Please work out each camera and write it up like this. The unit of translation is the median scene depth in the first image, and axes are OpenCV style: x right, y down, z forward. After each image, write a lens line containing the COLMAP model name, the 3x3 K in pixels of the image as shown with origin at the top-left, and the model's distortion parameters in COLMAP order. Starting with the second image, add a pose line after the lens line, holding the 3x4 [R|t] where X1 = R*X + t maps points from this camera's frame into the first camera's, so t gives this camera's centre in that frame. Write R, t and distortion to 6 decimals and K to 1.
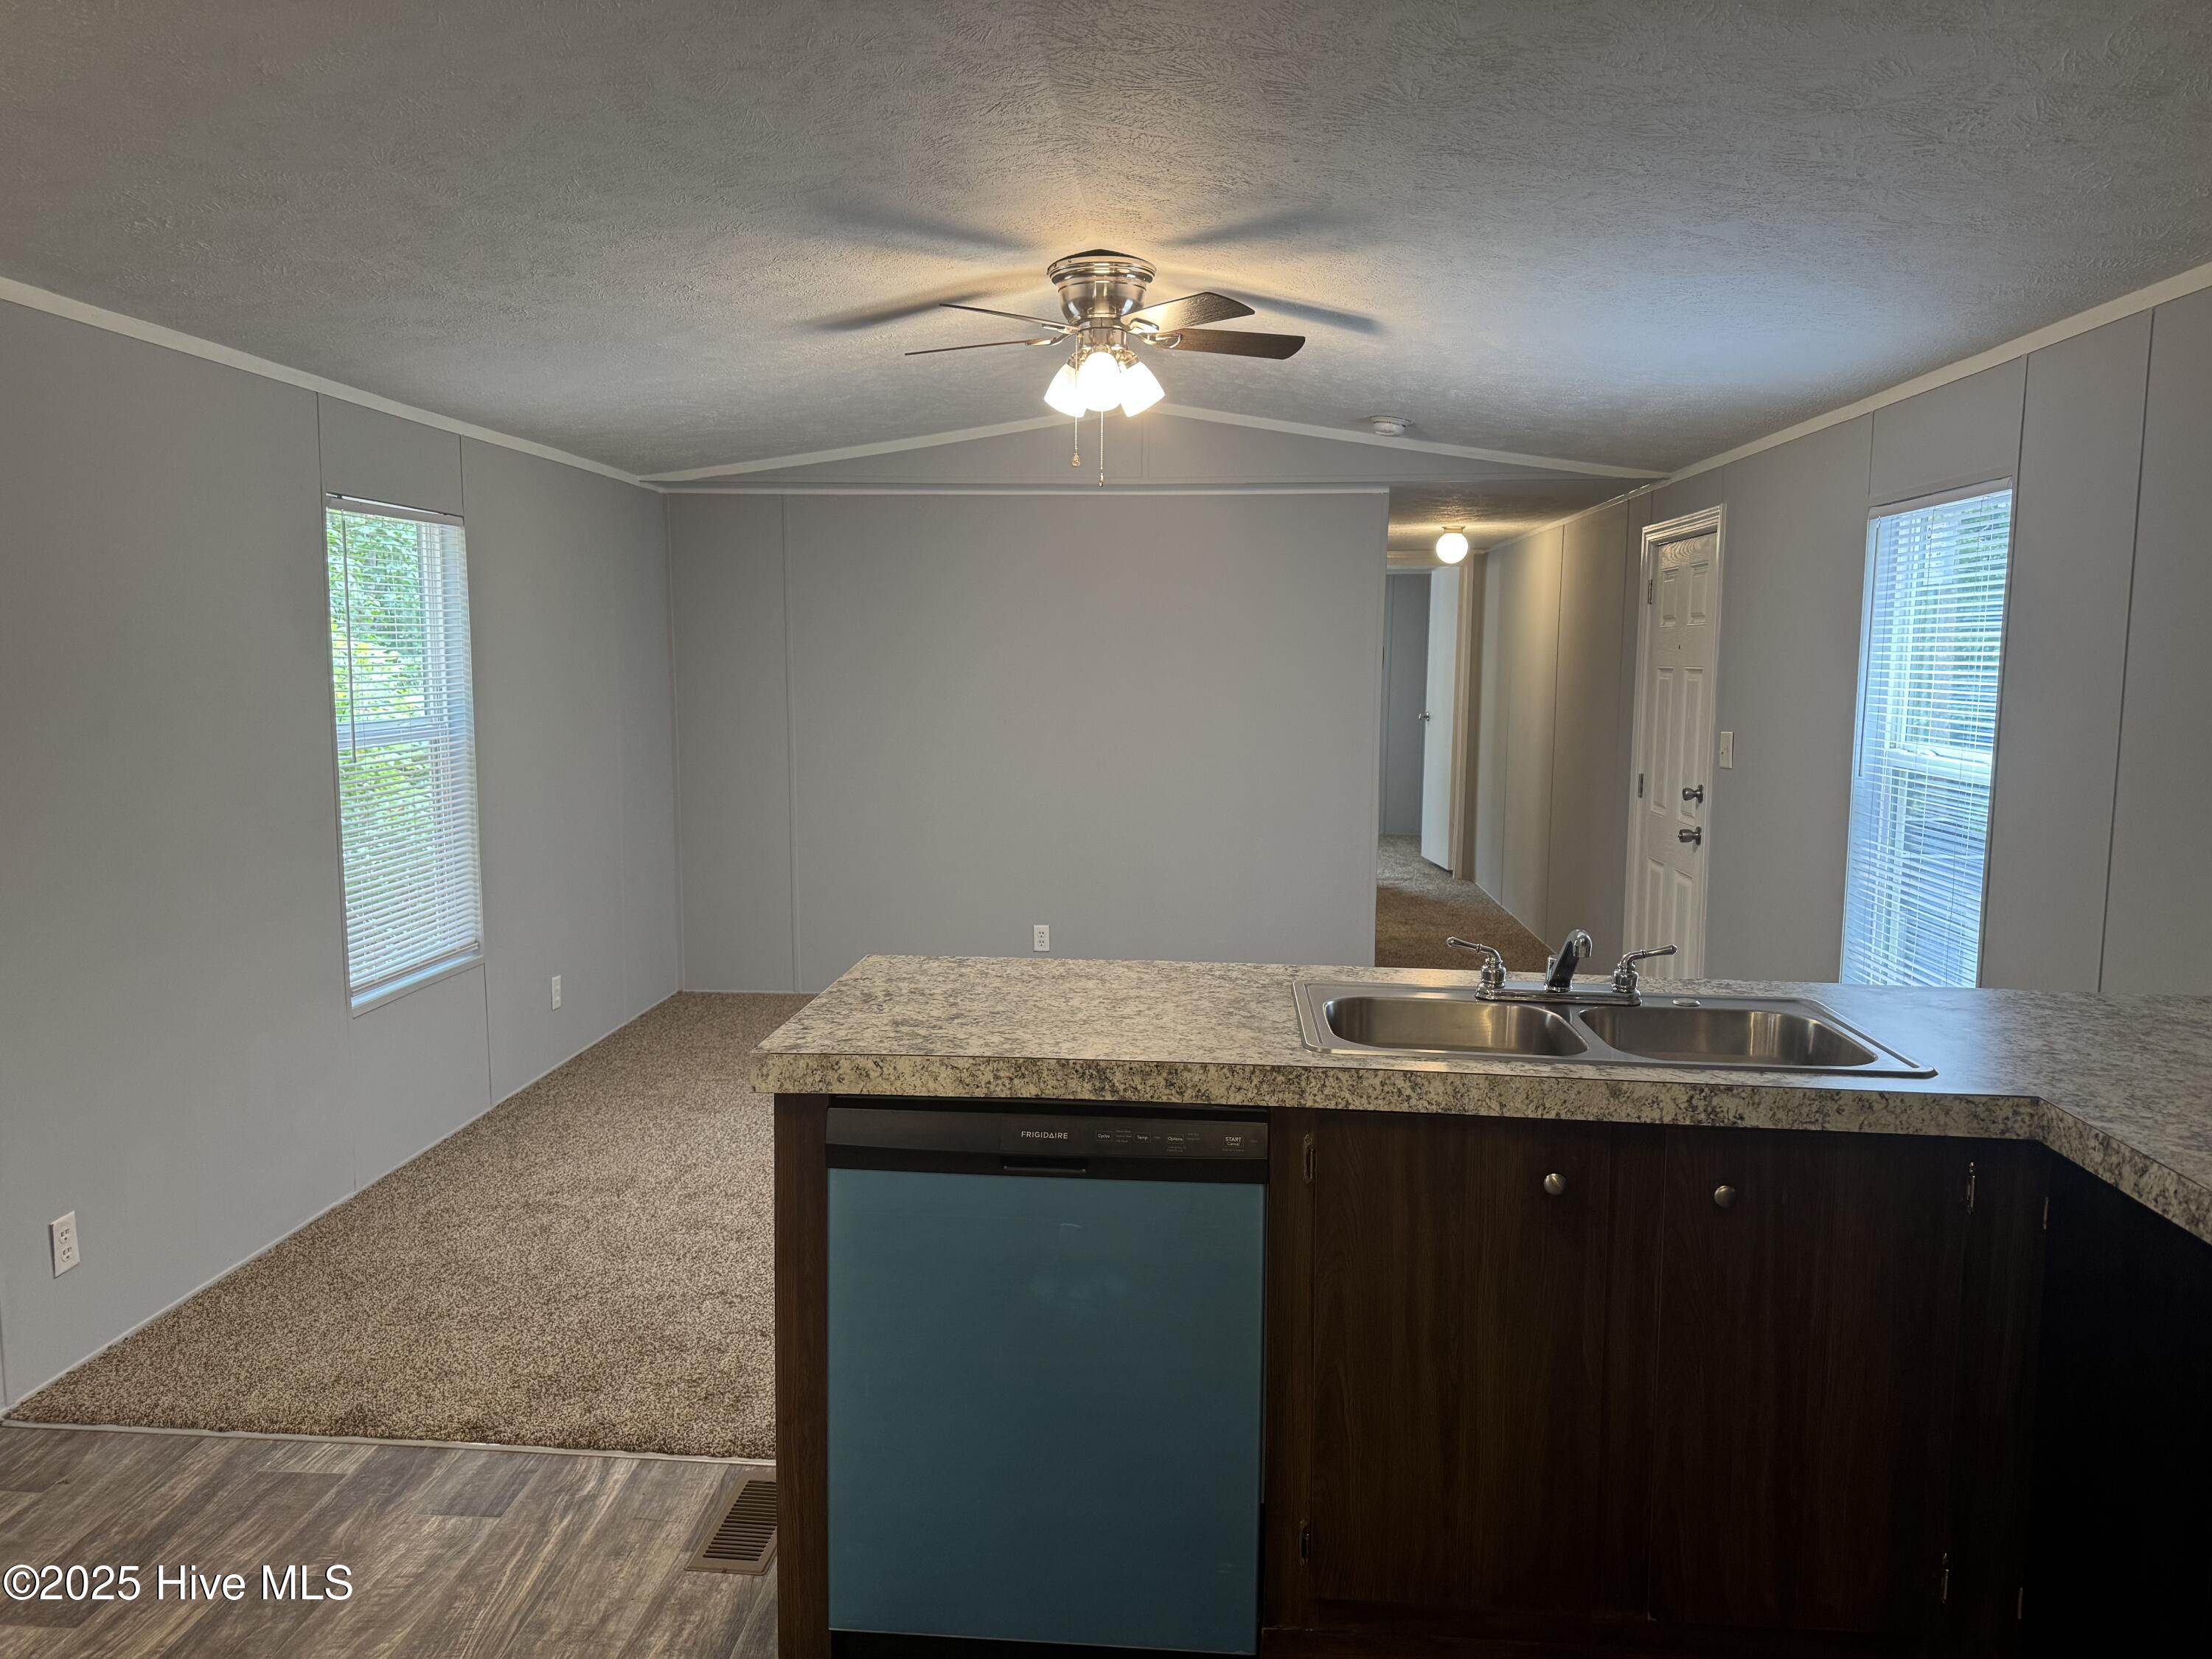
lens RADIAL K [[1584.3, 0, 1097.1], [0, 1584.3, 828.6], [0, 0, 1]] dist [0.055494, -0.012685]
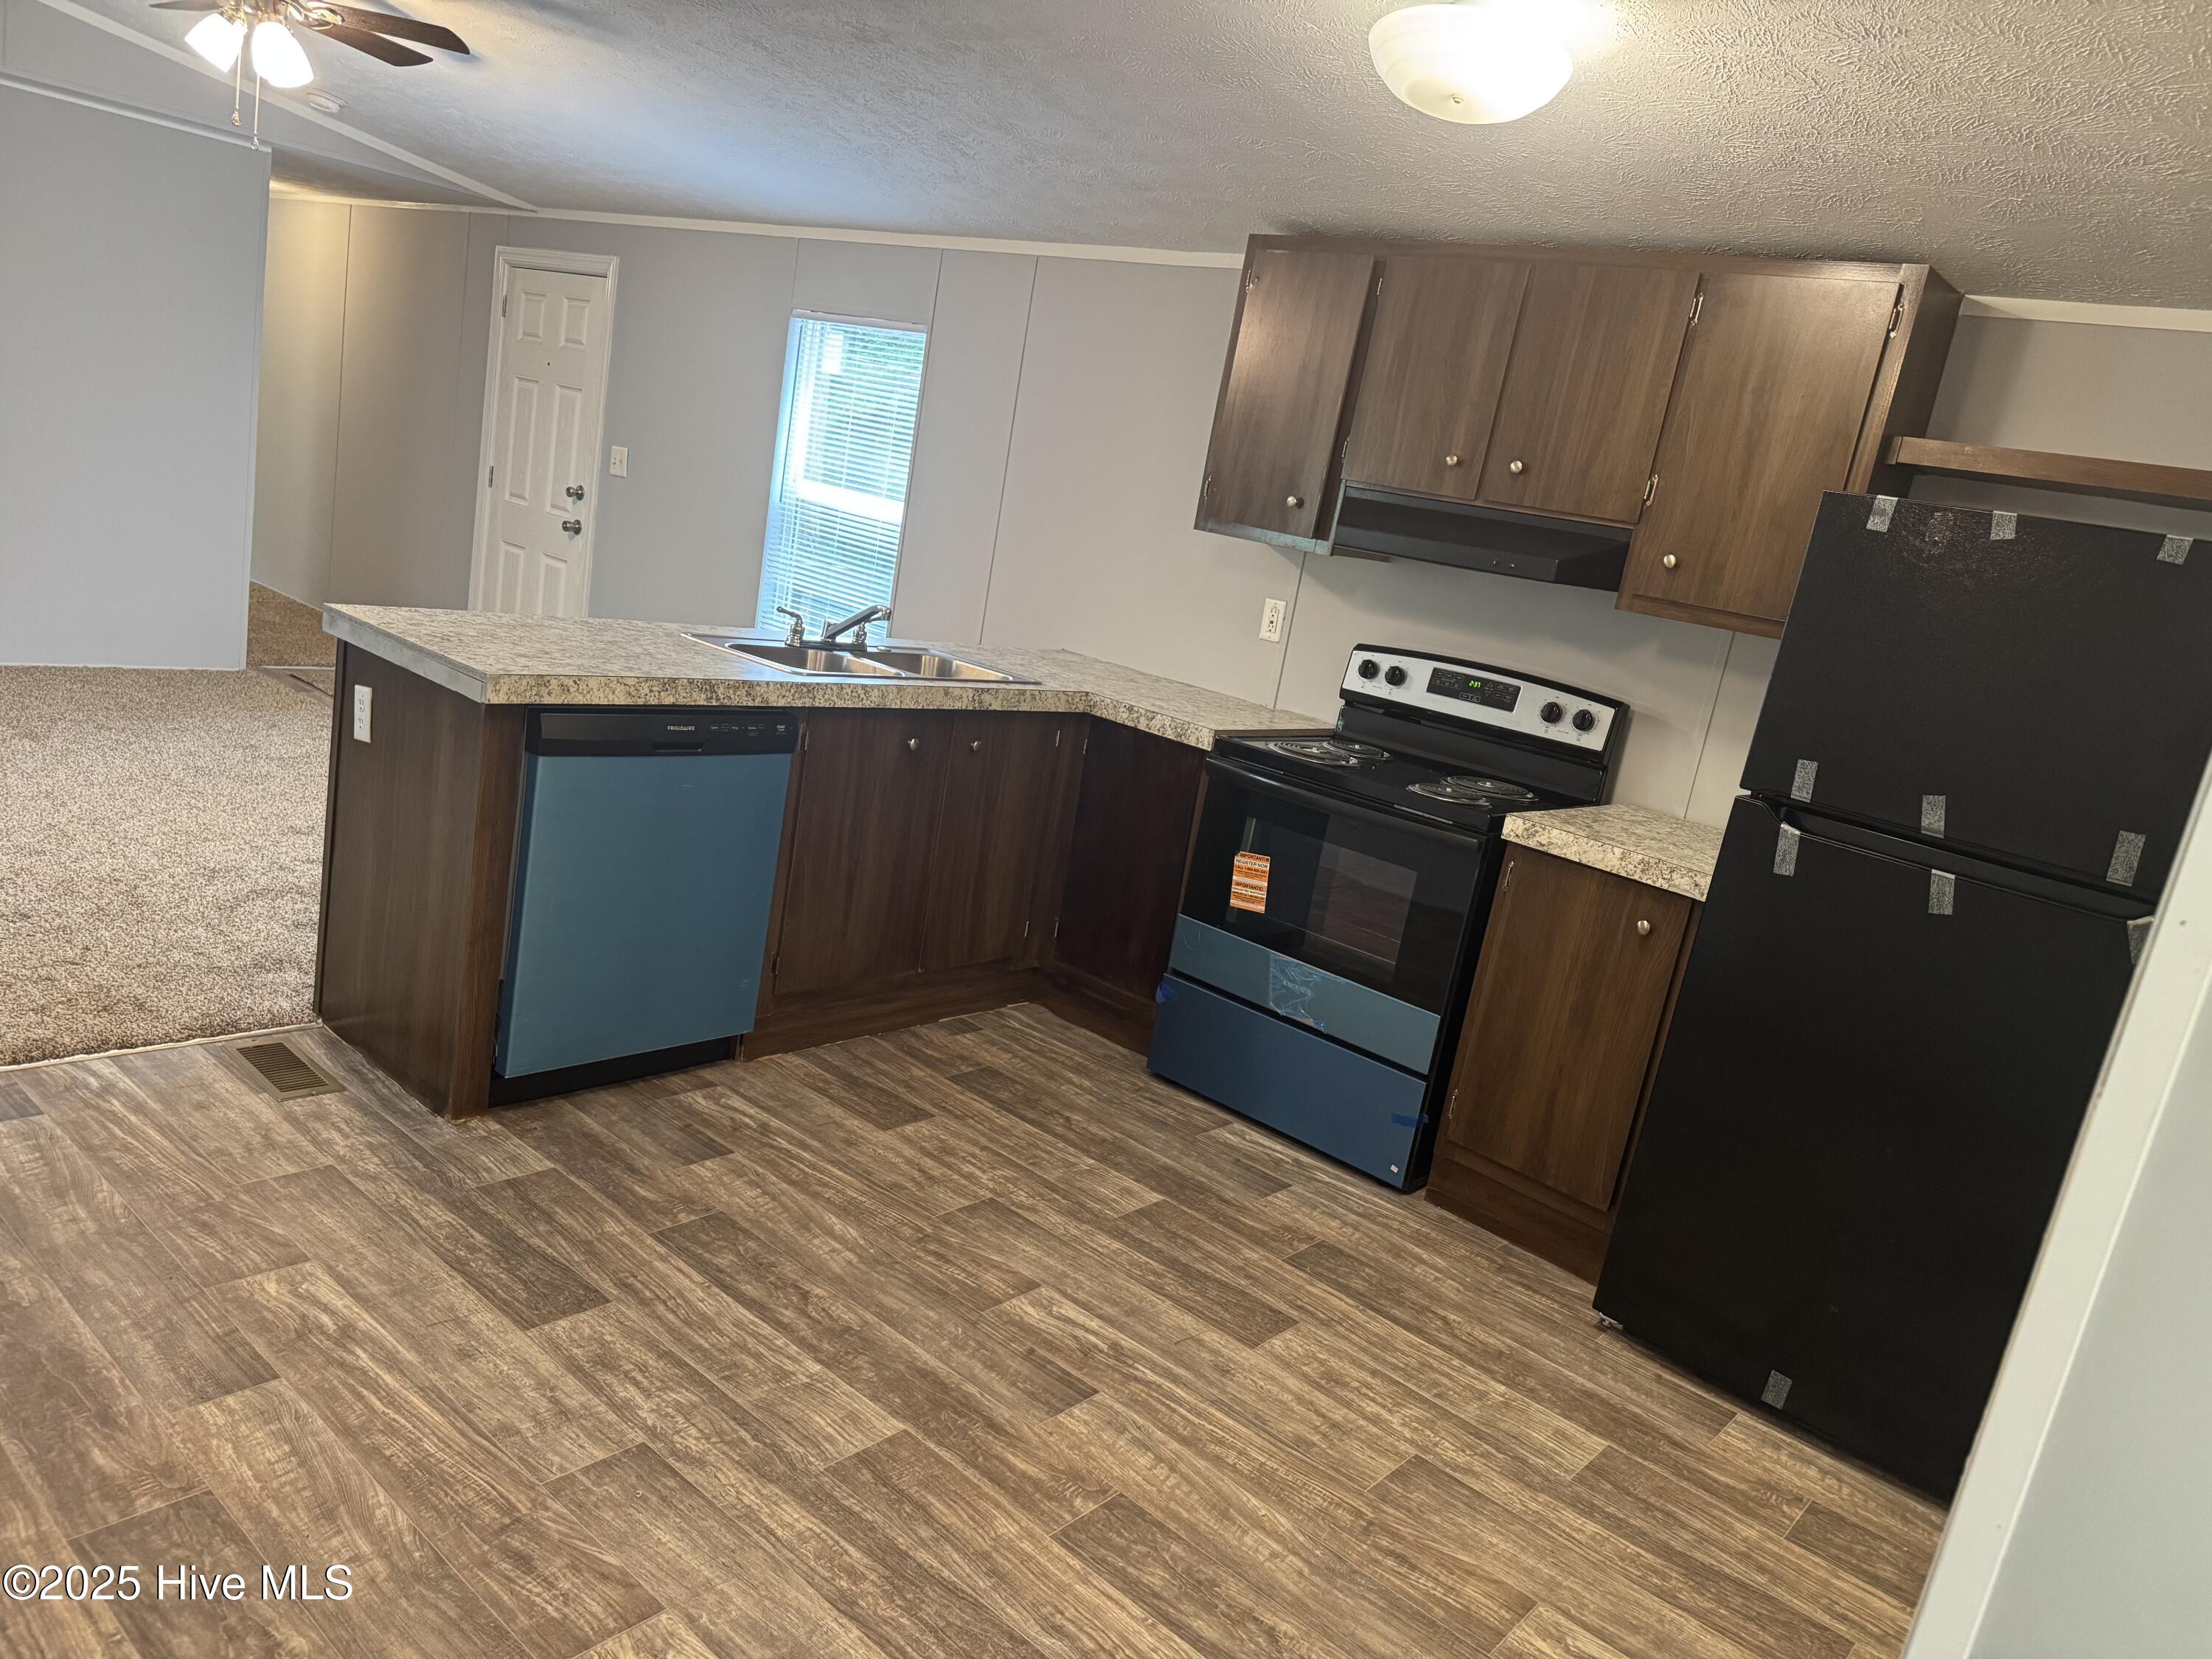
lens RADIAL K [[1584.3, 0, 1112.1], [0, 1584.3, 826.6], [0, 0, 1]] dist [0.055494, -0.012685]
pose [[0.590411, -0.080564, 0.803072, -1.009928], [-0.079186, 0.984423, 0.156974, 0.014789], [-0.803209, -0.156271, 0.574835, -0.214204]]
